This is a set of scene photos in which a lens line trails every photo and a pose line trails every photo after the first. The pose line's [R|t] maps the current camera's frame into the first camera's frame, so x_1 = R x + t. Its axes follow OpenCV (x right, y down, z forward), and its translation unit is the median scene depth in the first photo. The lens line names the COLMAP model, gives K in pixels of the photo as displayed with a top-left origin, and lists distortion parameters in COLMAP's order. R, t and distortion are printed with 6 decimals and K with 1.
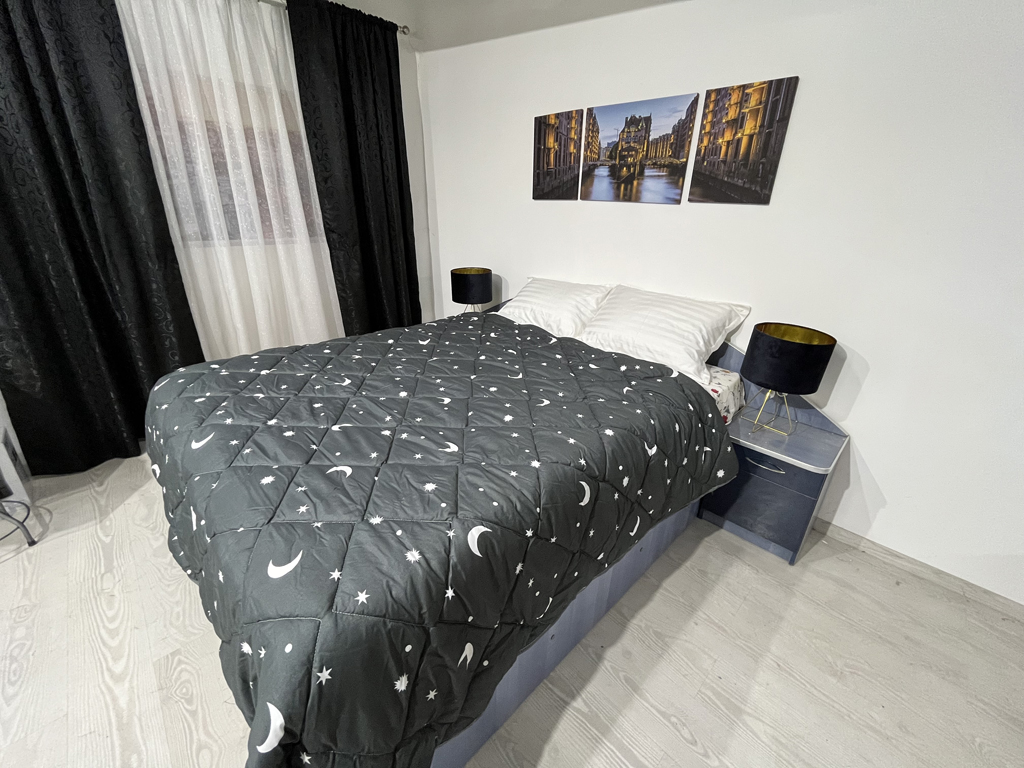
lens RADIAL K [[420.8, 0, 511.4], [0, 420.8, 378.6], [0, 0, 1]] dist [-0.002546, -0.000292]
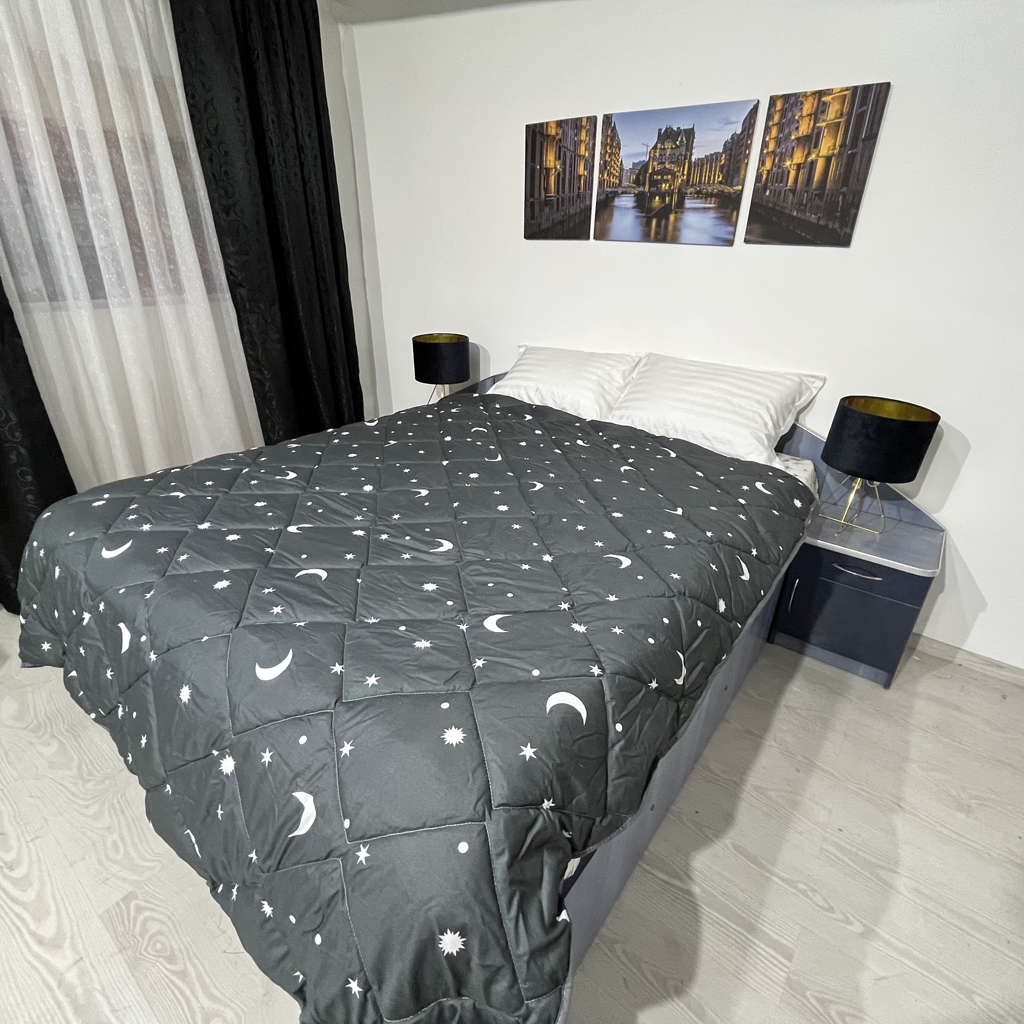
lens RADIAL K [[560.4, 0, 512.4], [0, 560.4, 505.1], [0, 0, 1]] dist [-0.001845, -0.000909]
pose [[0.990498, -0.058637, 0.124399, -0.157439], [0.053035, 0.997444, 0.047875, -0.009500], [-0.126889, -0.040823, 0.991077, 0.009103]]
